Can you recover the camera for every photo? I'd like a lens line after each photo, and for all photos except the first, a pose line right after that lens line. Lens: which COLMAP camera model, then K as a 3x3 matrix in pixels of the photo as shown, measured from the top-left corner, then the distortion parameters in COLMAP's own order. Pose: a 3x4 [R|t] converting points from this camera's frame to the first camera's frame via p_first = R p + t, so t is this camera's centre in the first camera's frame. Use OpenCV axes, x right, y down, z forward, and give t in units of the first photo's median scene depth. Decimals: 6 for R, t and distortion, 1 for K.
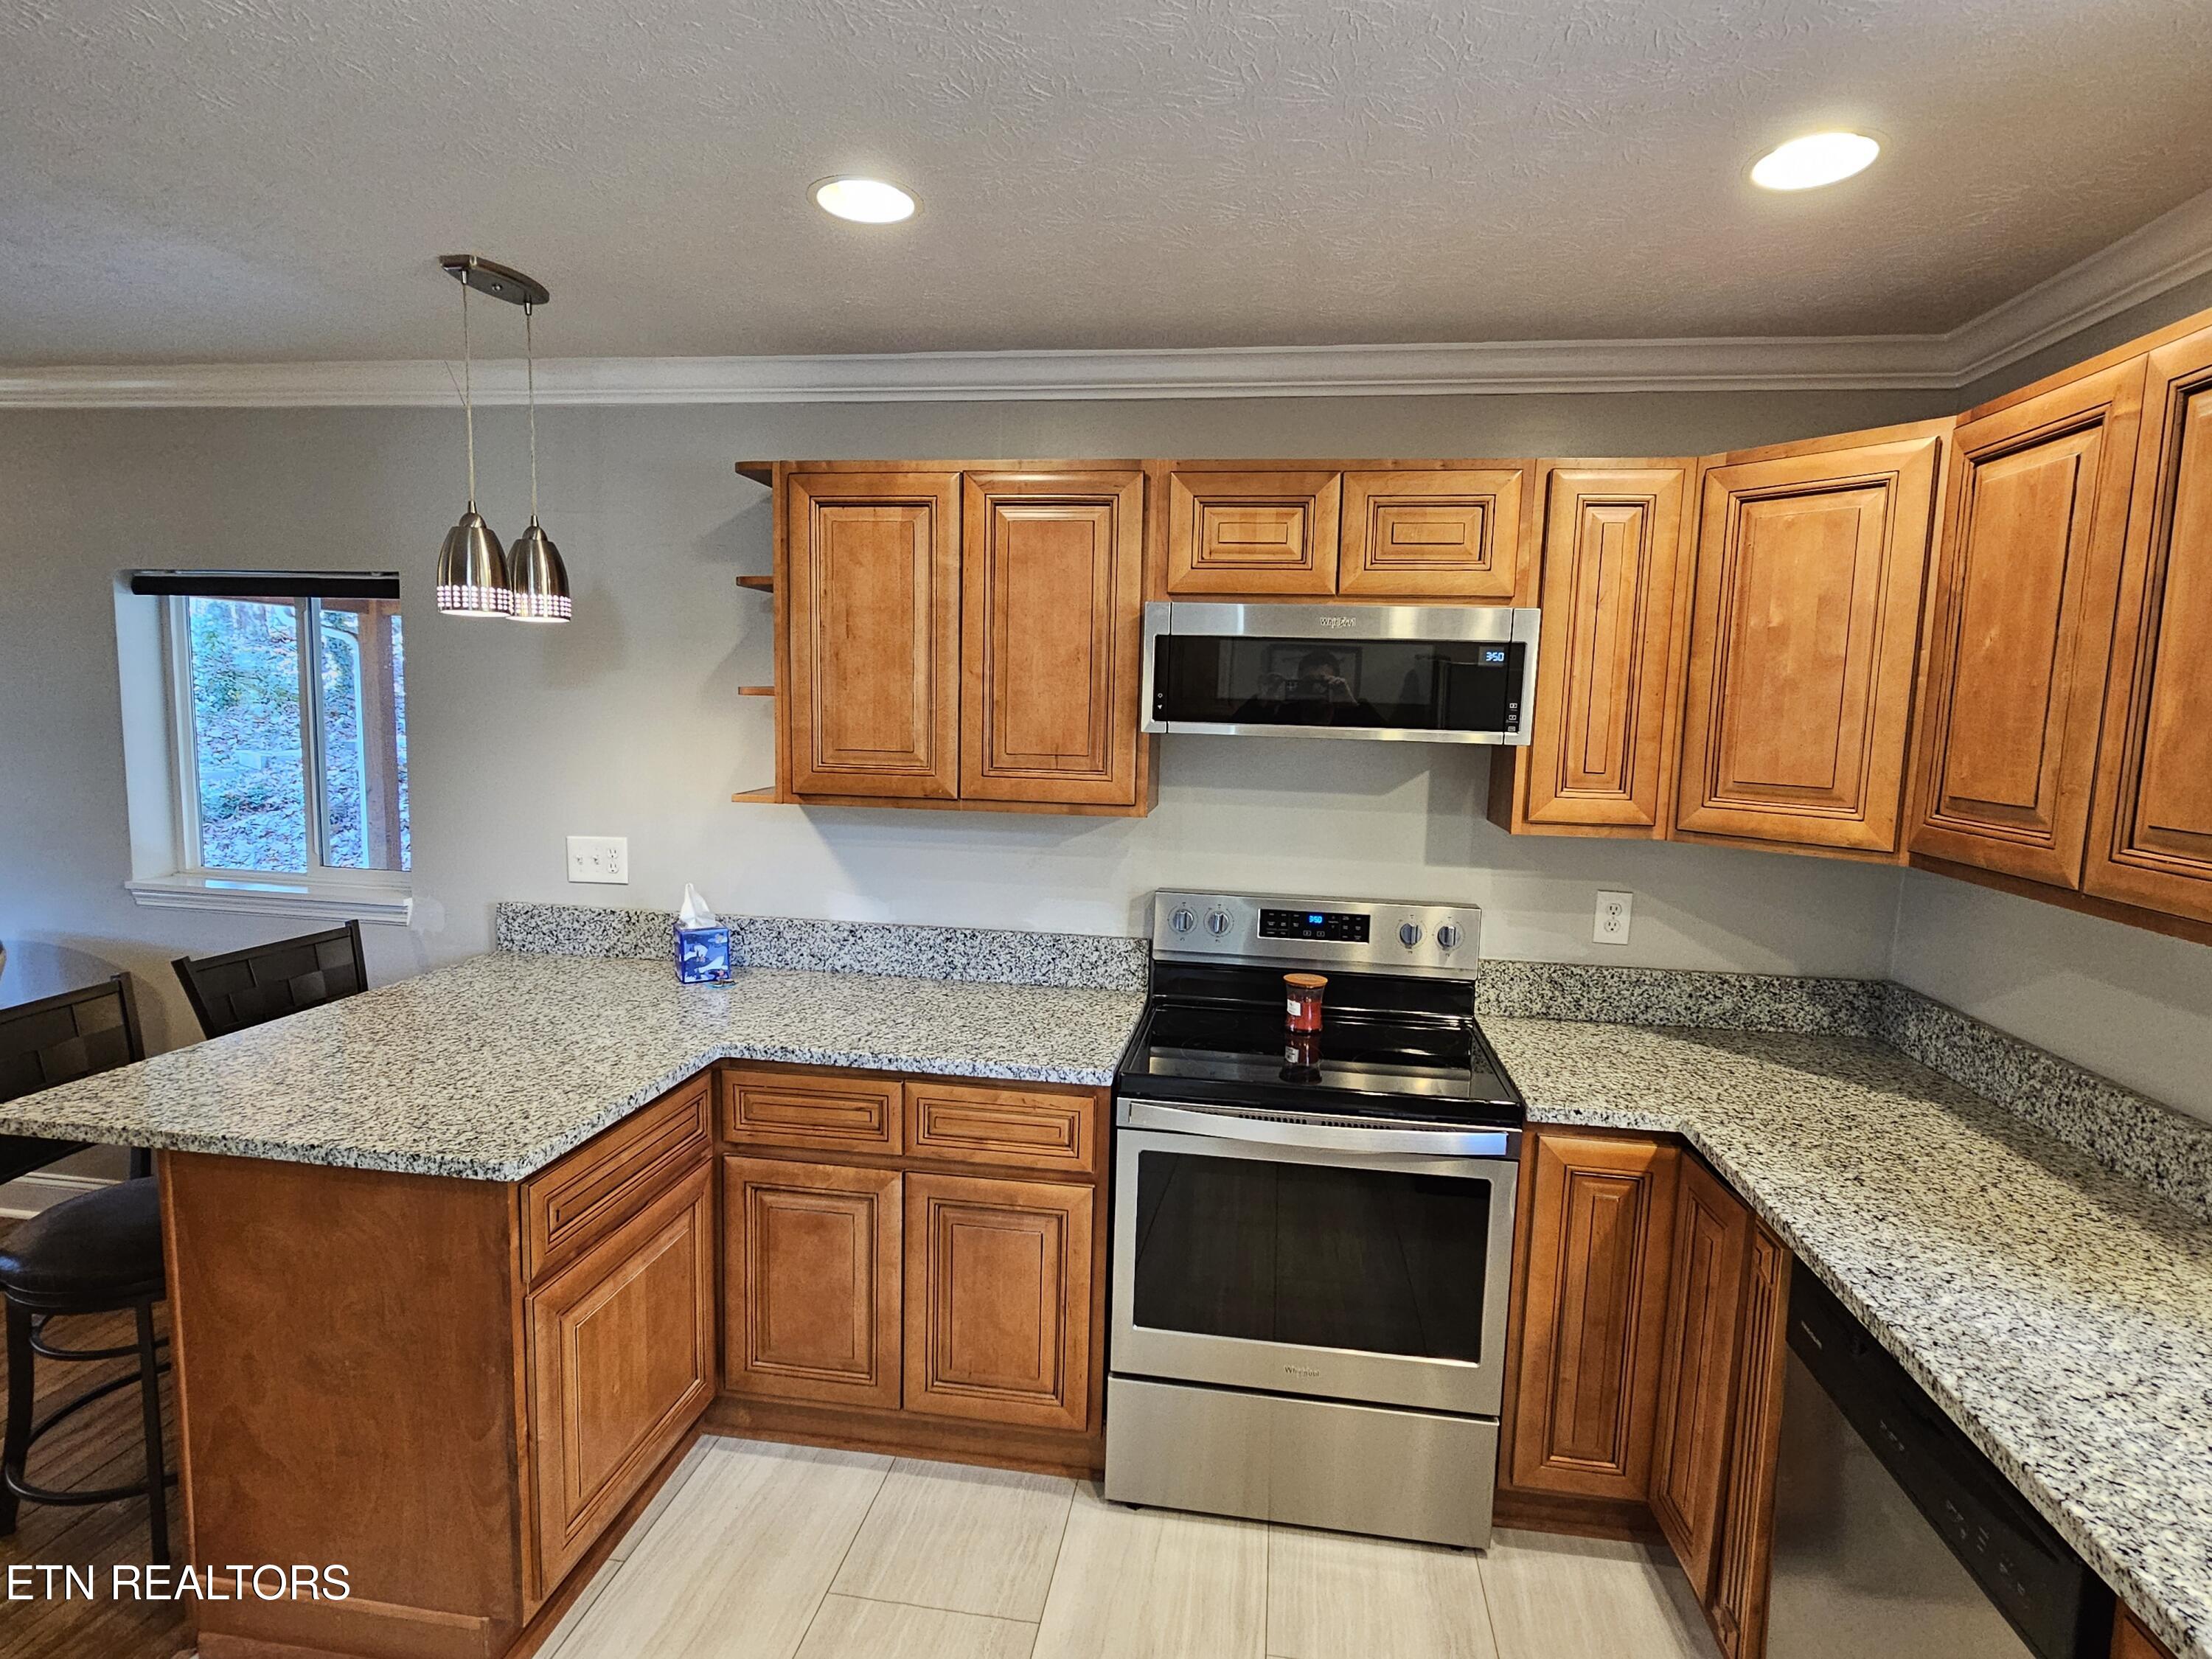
lens RADIAL K [[1139.2, 0, 1111.6], [0, 1139.2, 836.6], [0, 0, 1]] dist [-0.003198, 0.000629]
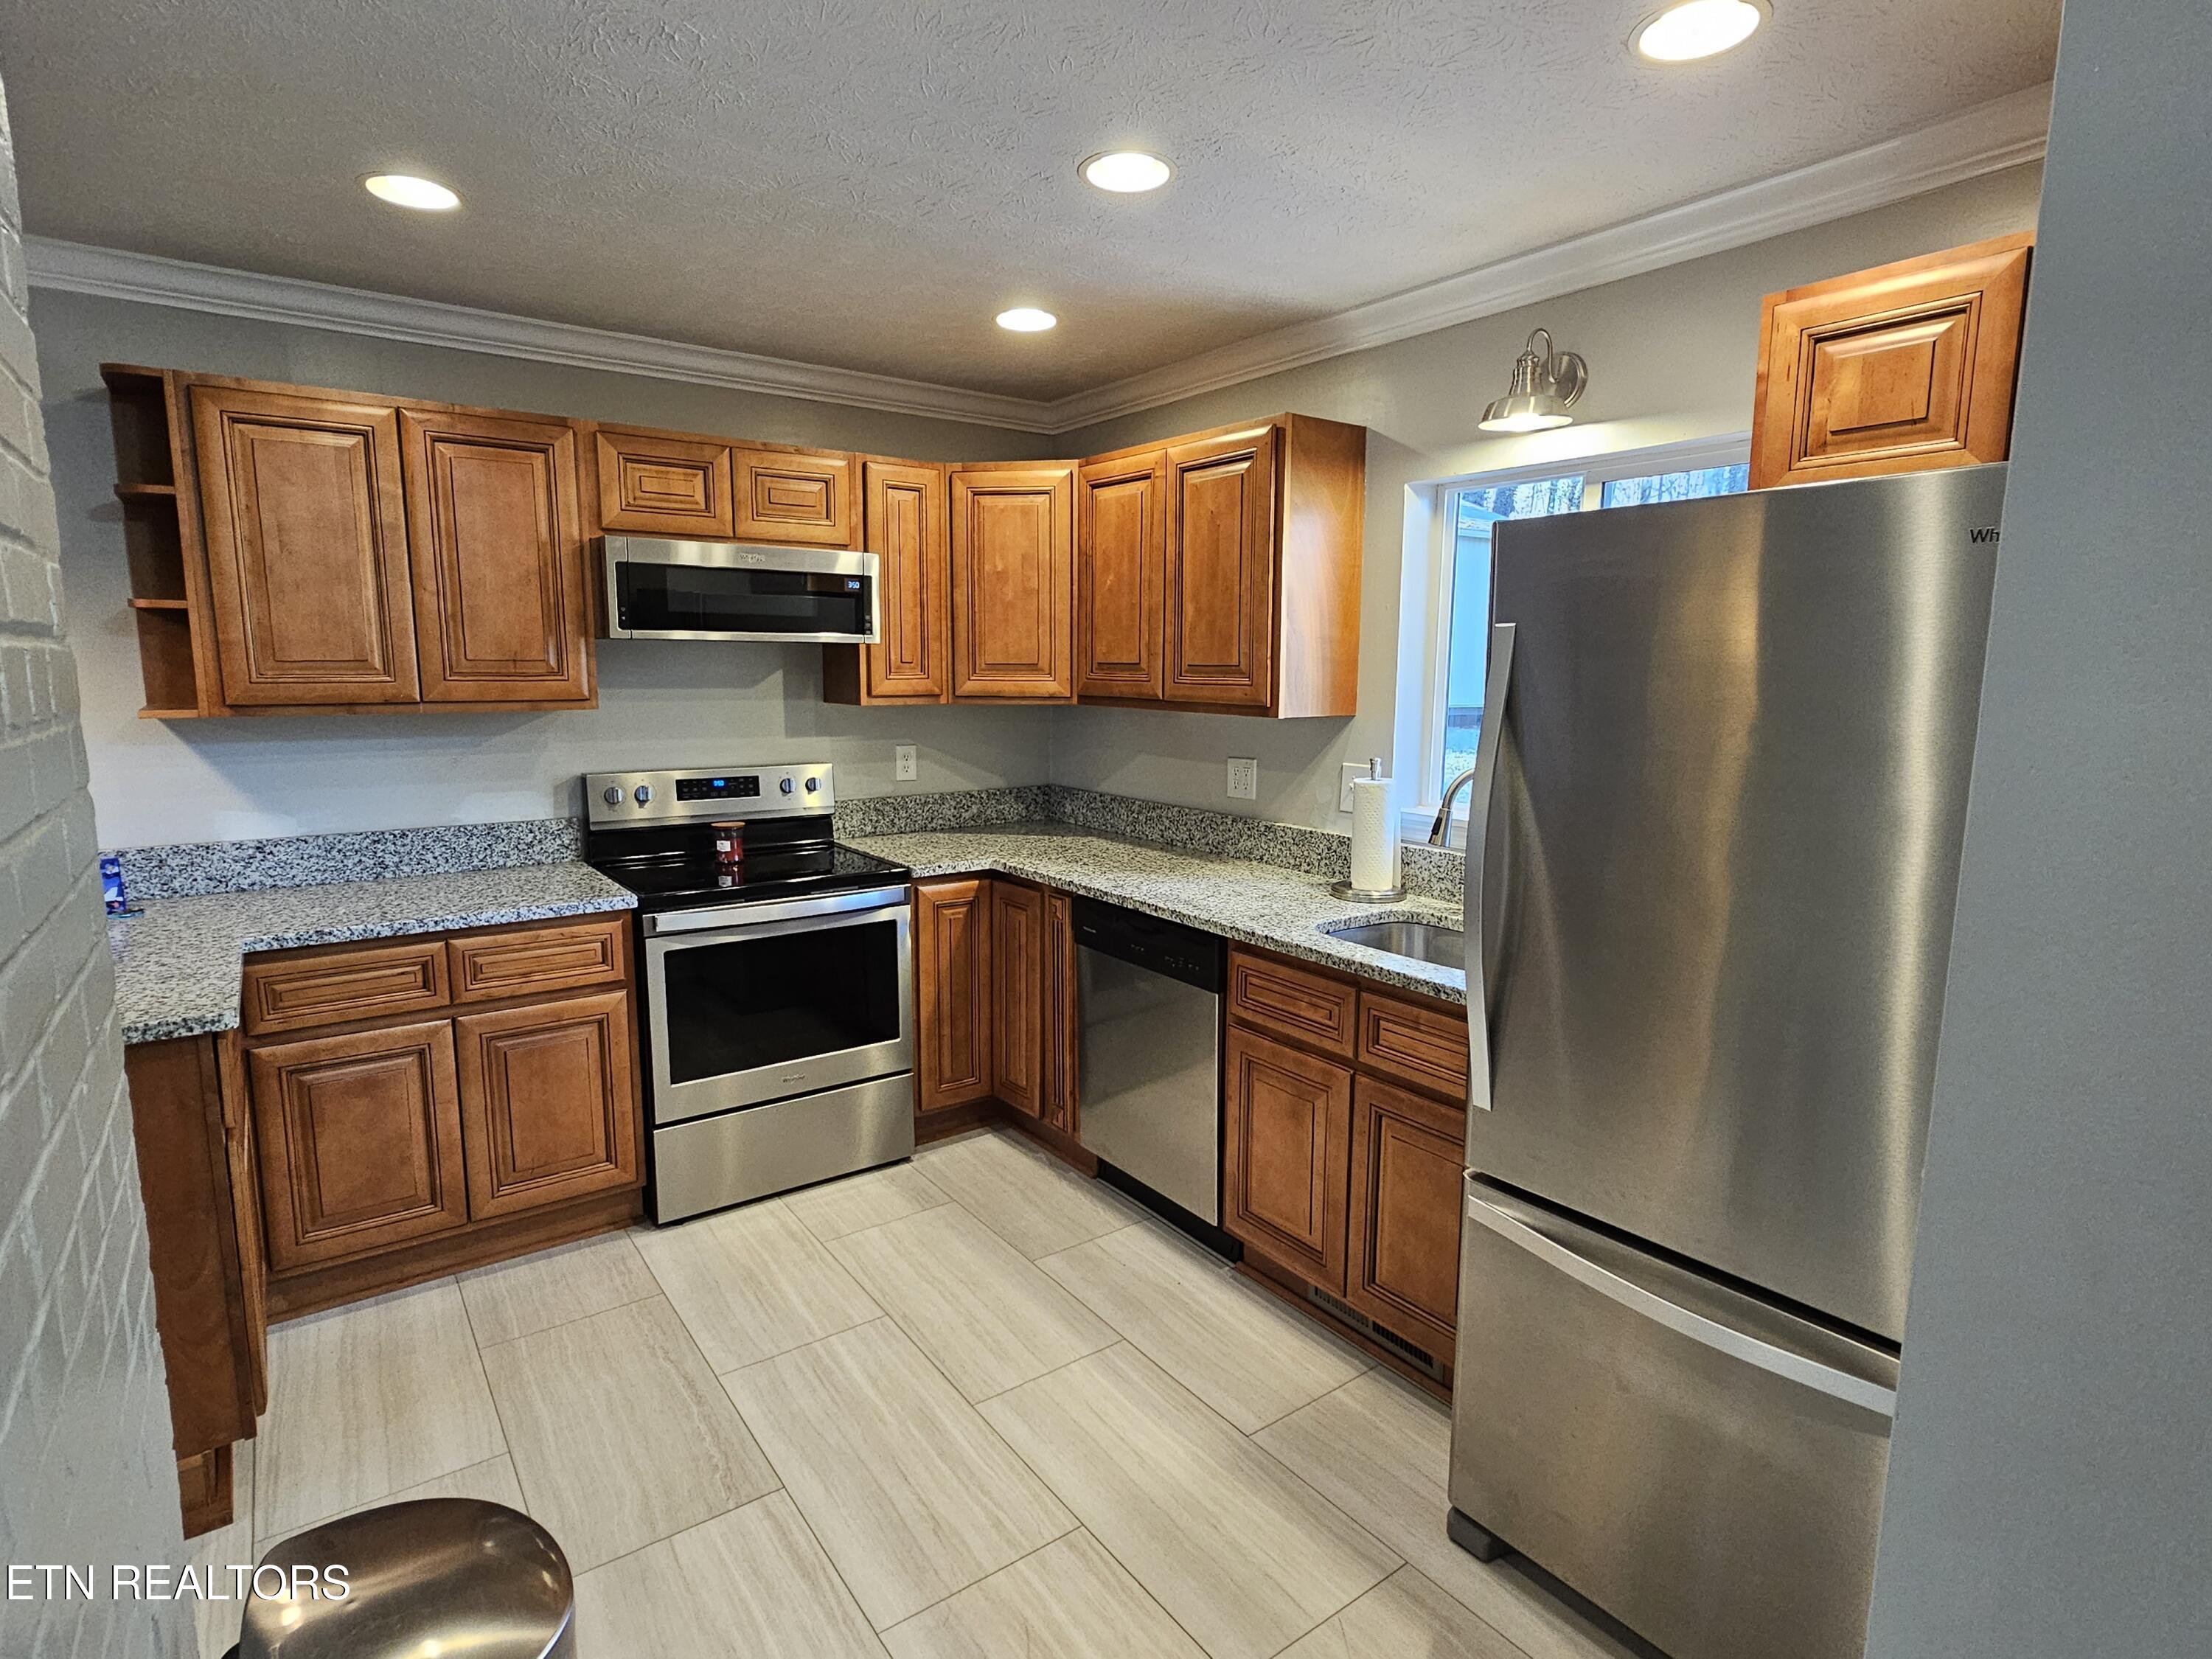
lens RADIAL K [[1139.2, 0, 1111.6], [0, 1139.2, 836.6], [0, 0, 1]] dist [-0.003198, 0.000629]
pose [[0.707942, -0.128382, 0.694504, -0.484825], [0.094740, 0.991715, 0.086750, 0.071175], [-0.699888, 0.004384, 0.714240, -0.304486]]
